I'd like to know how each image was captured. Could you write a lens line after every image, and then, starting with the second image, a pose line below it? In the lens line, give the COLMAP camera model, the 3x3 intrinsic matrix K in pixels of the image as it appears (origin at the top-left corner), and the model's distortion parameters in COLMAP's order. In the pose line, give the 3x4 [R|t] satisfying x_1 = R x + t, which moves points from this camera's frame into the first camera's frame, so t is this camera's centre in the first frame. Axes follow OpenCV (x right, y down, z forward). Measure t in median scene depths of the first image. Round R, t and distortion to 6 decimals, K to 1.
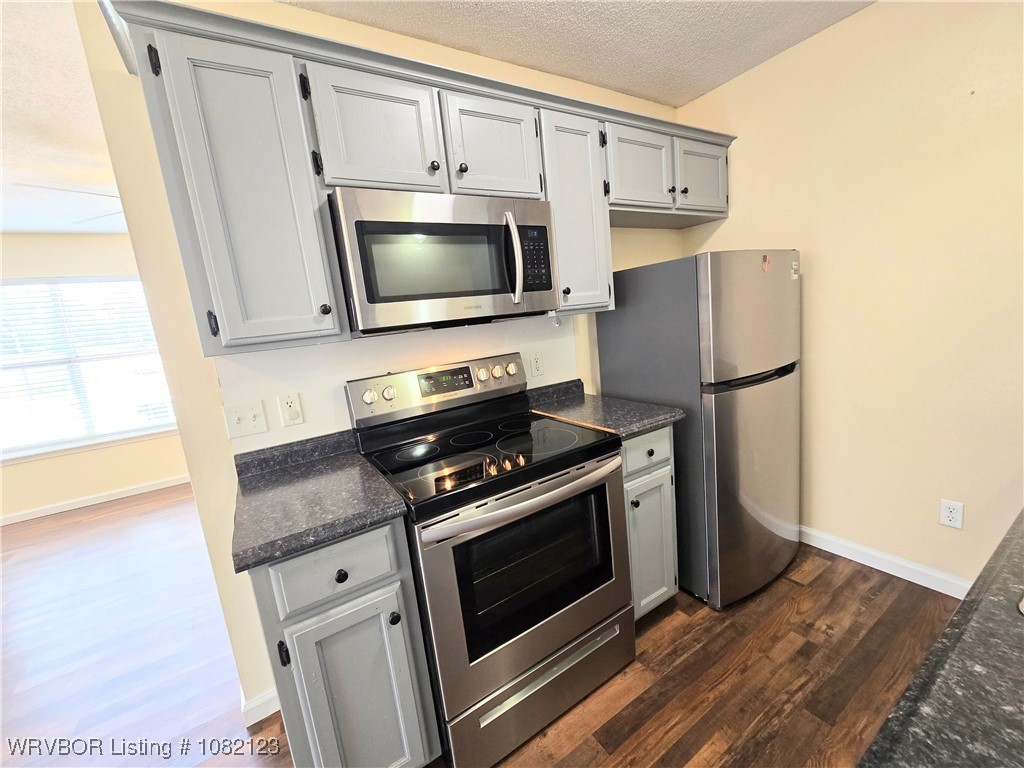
lens RADIAL K [[419.6, 0, 518.3], [0, 419.6, 380.6], [0, 0, 1]] dist [-0.005736, 0.000105]
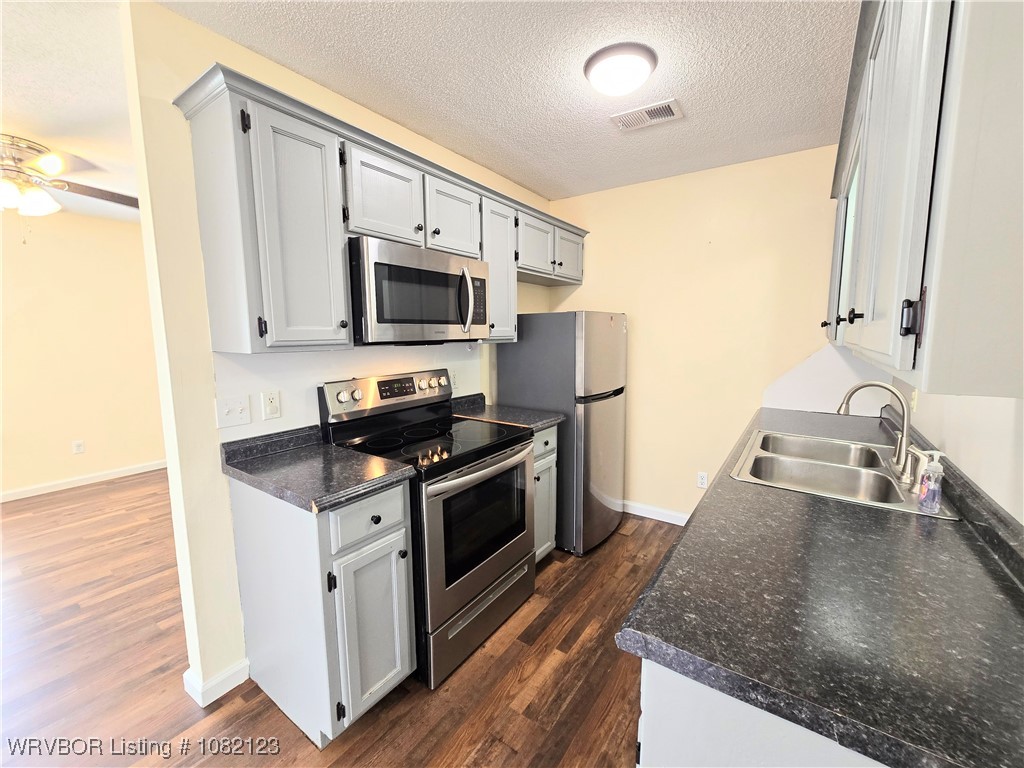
lens RADIAL K [[419.6, 0, 515.6], [0, 419.6, 379.9], [0, 0, 1]] dist [-0.005736, 0.000105]
pose [[0.919340, 0.051656, 0.390059, -0.354201], [-0.025513, 0.997085, -0.071913, 0.061637], [-0.392636, 0.056161, 0.917977, -0.293136]]
